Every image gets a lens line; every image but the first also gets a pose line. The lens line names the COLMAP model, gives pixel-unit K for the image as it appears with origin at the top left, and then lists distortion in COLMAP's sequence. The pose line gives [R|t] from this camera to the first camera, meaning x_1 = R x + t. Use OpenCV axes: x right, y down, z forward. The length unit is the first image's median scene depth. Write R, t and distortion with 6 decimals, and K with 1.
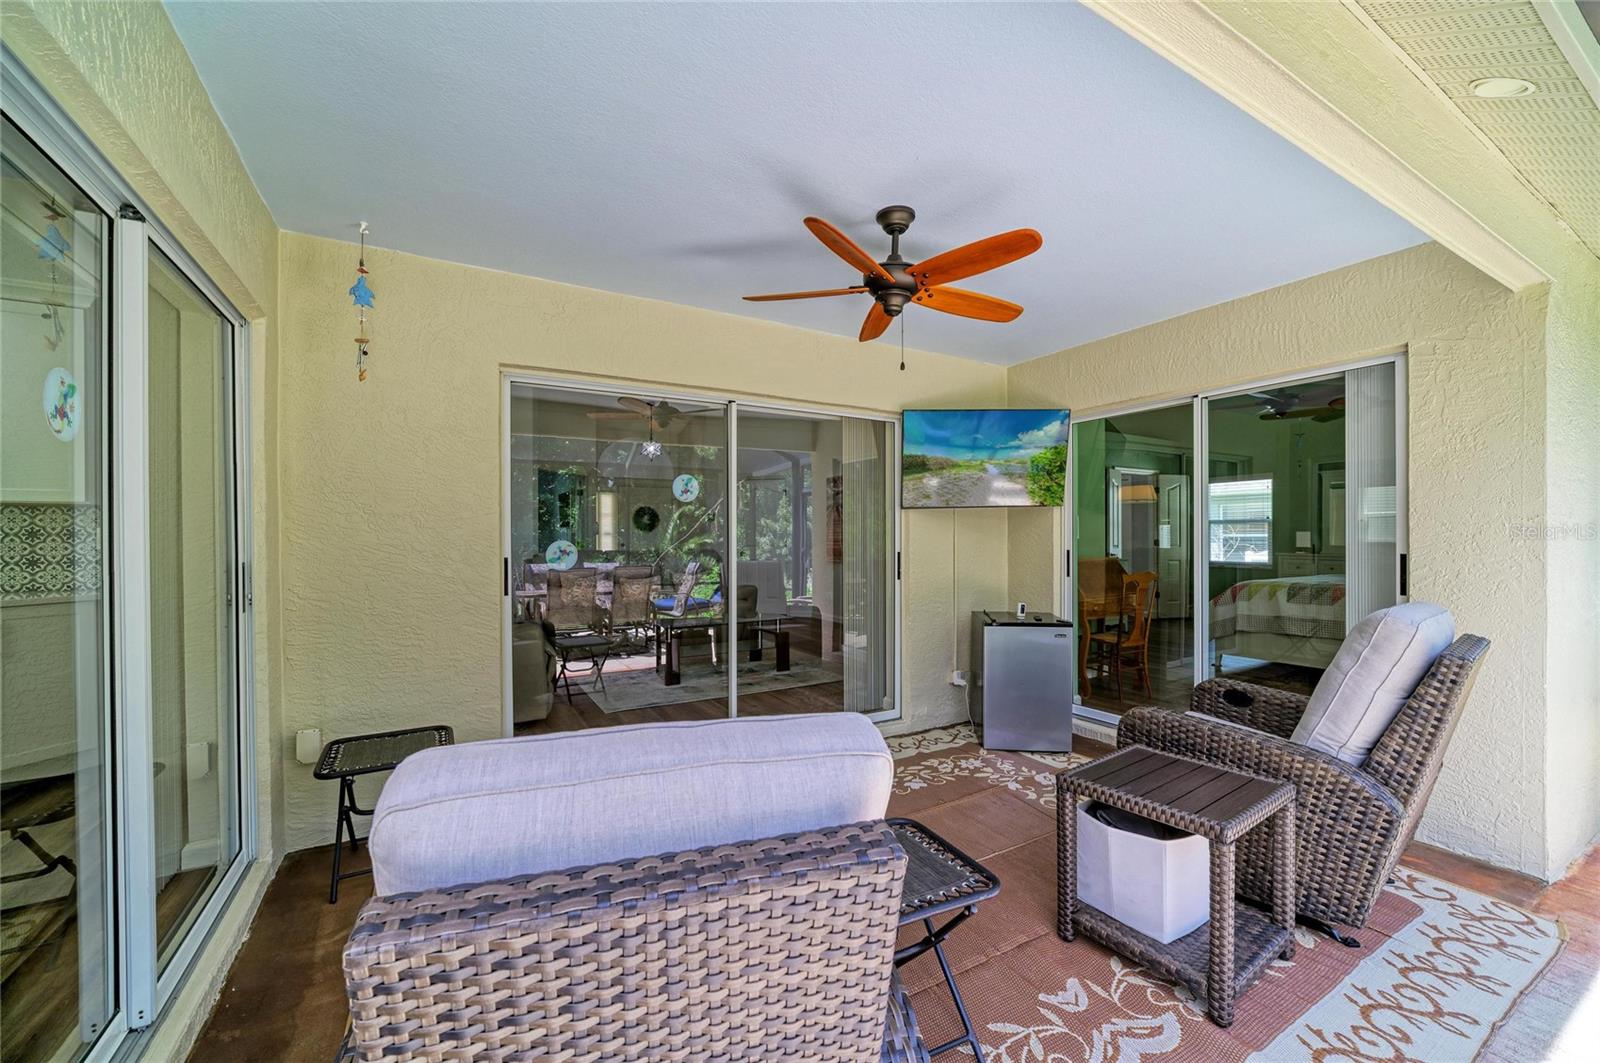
lens RADIAL K [[641.2, 0, 800.0], [0, 641.2, 531.5], [0, 0, 1]] dist [-0.000060, -0.000044]
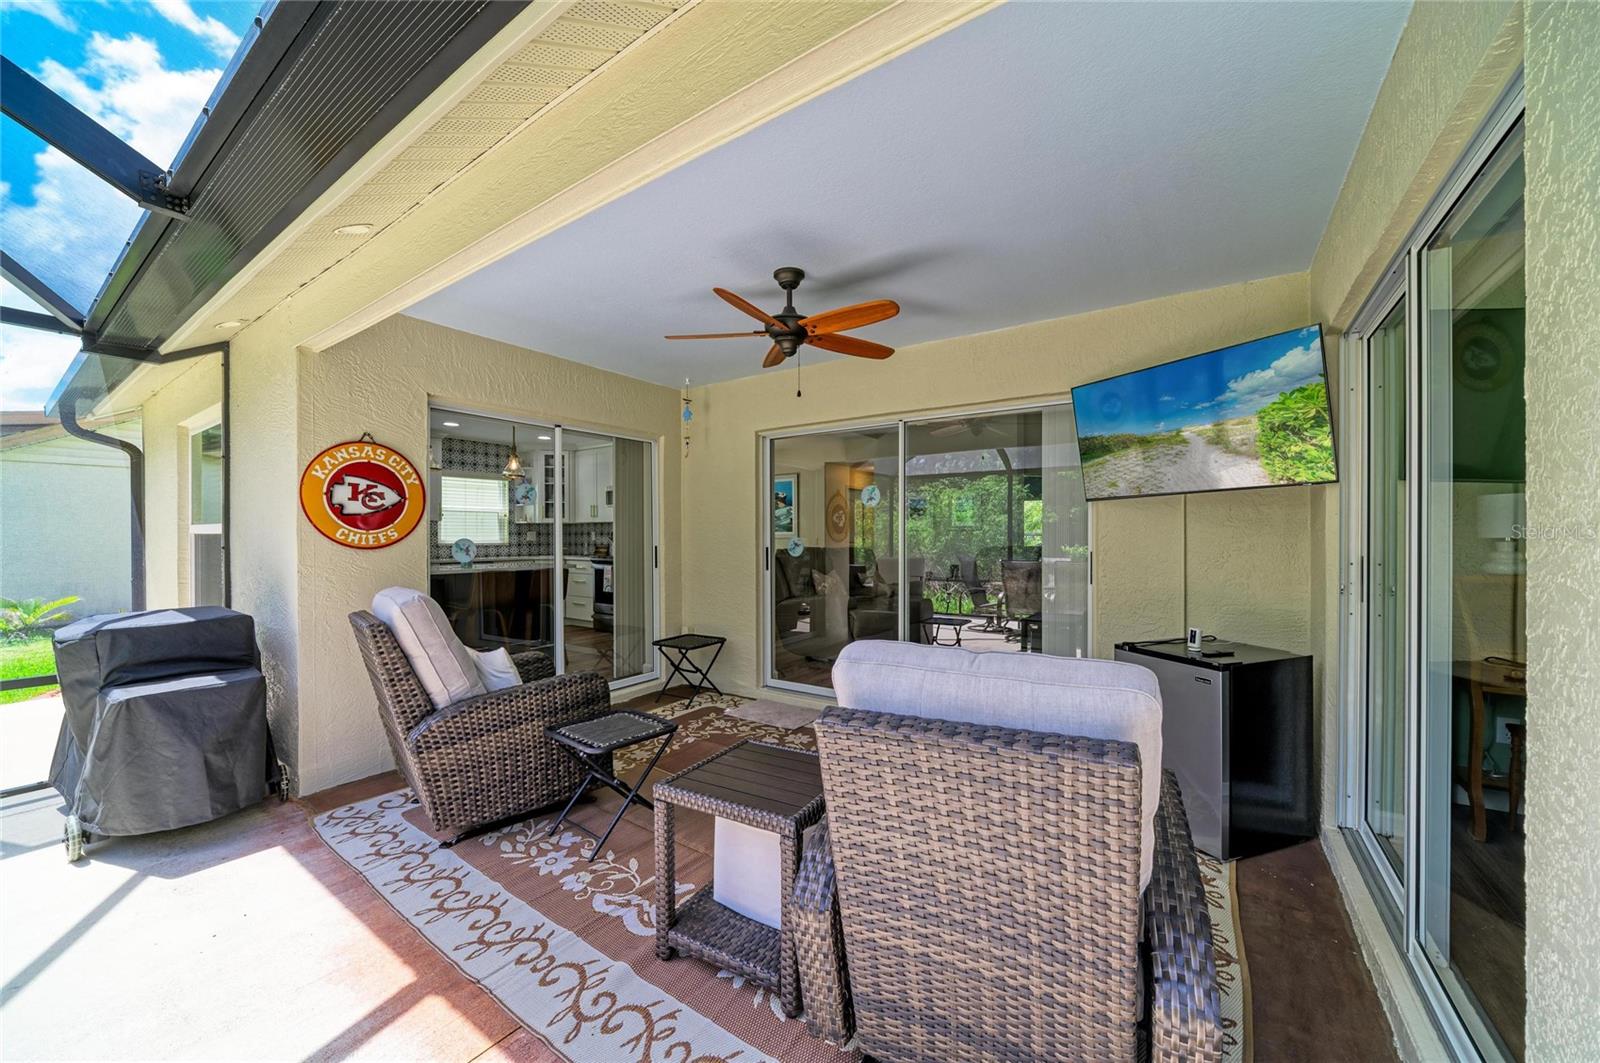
lens RADIAL K [[589.5, 0, 800.0], [0, 589.5, 531.5], [0, 0, 1]] dist [-0.000413, -0.000019]
pose [[0.445512, -0.008163, -0.895239, 0.913547], [-0.004369, 0.999927, -0.011291, 0.018763], [0.895265, 0.008941, 0.445444, 0.422698]]
